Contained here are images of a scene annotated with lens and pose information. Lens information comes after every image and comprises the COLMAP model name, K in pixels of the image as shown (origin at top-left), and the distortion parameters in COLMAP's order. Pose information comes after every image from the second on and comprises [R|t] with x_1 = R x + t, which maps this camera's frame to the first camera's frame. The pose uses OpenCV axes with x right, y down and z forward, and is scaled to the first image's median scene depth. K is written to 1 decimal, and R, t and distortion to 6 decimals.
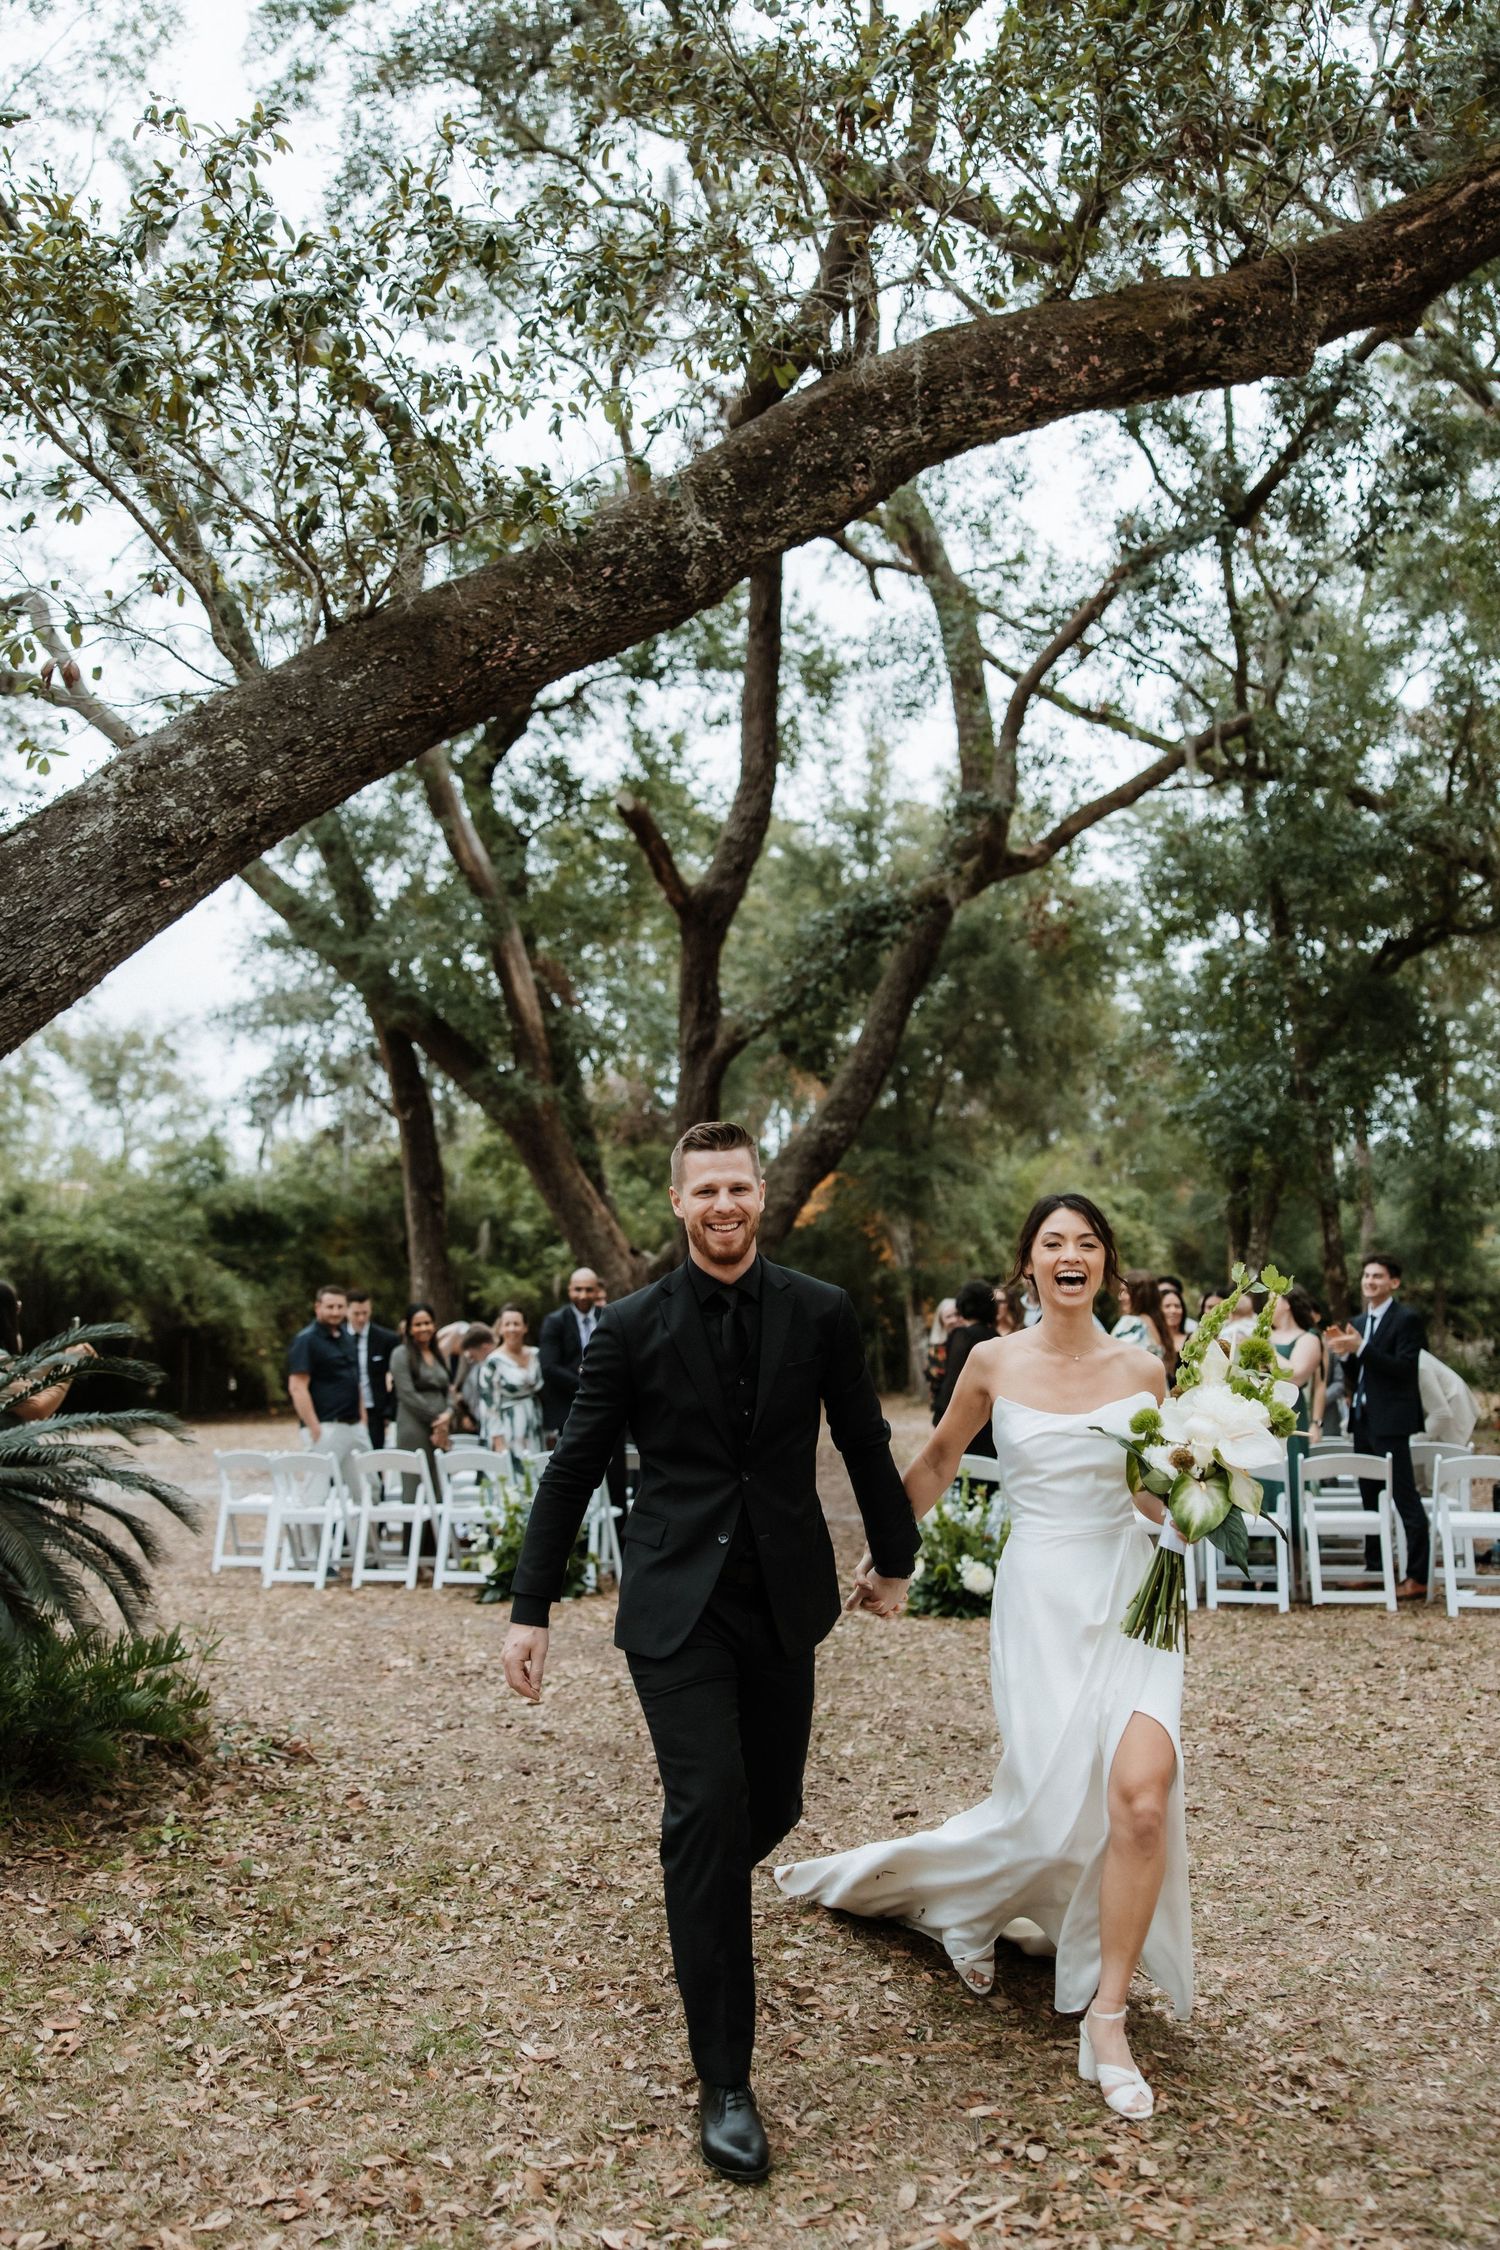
lens RADIAL K [[1855.1, 0, 750.0], [0, 1855.1, 1125.0], [0, 0, 1]] dist [0.004700, 0.002951]
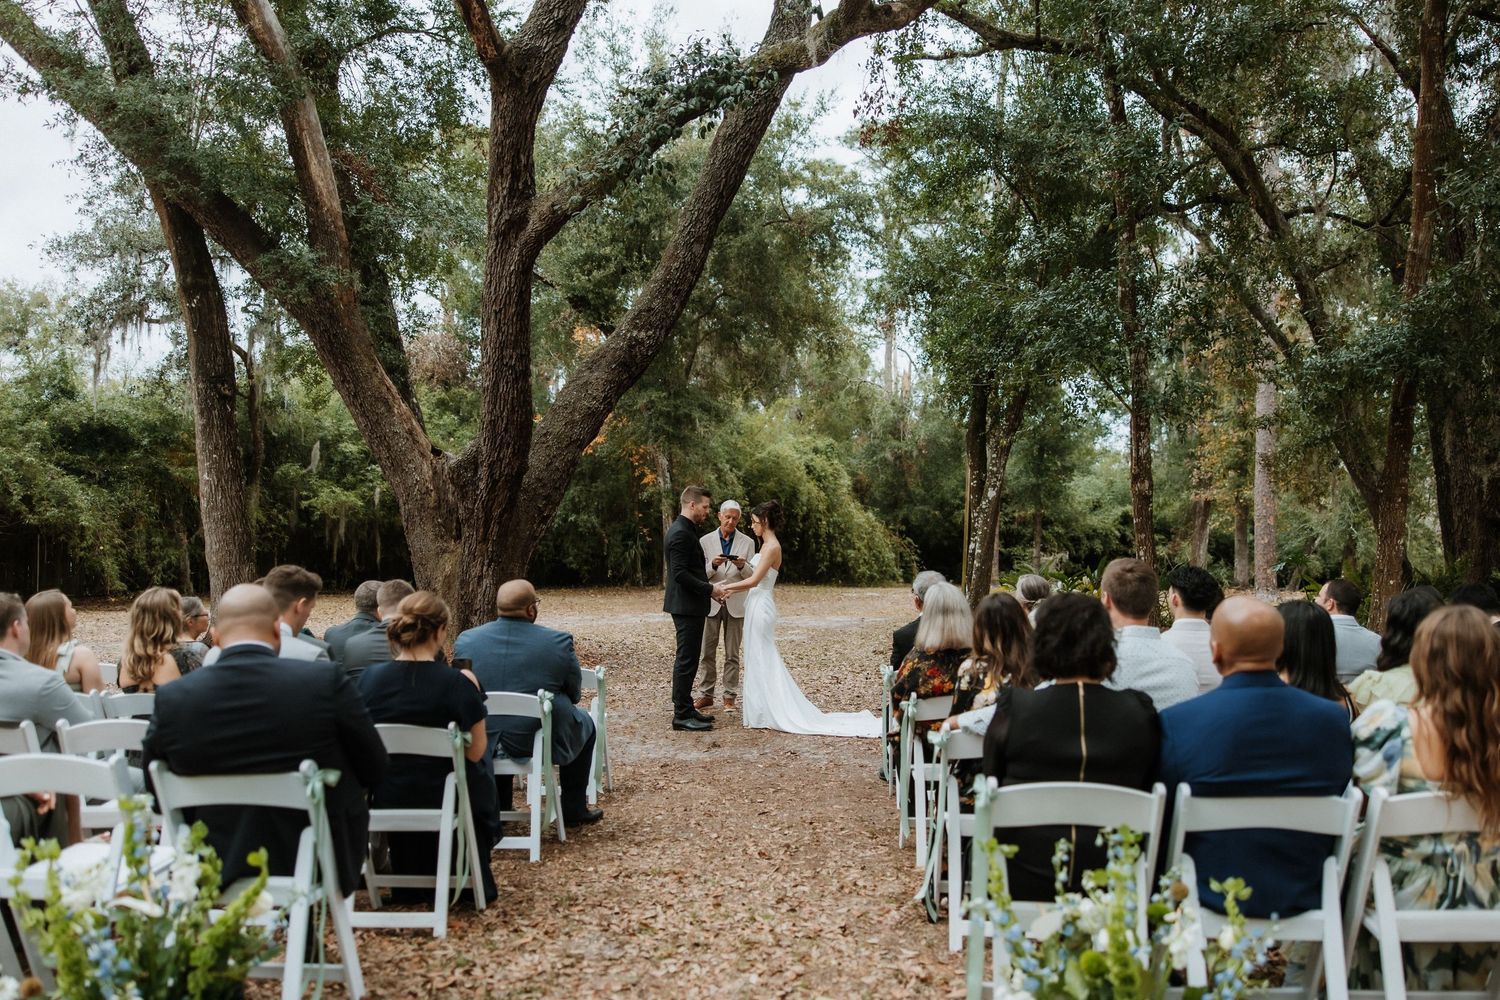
lens RADIAL K [[1236.7, 0, 750.0], [0, 1236.7, 500.0], [0, 0, 1]] dist [0.004700, 0.002951]
pose [[0.984269, 0.022060, 0.175291, -0.007831], [-0.035581, 0.996596, 0.074373, 0.023283], [-0.173054, -0.079440, 0.981703, 0.195060]]
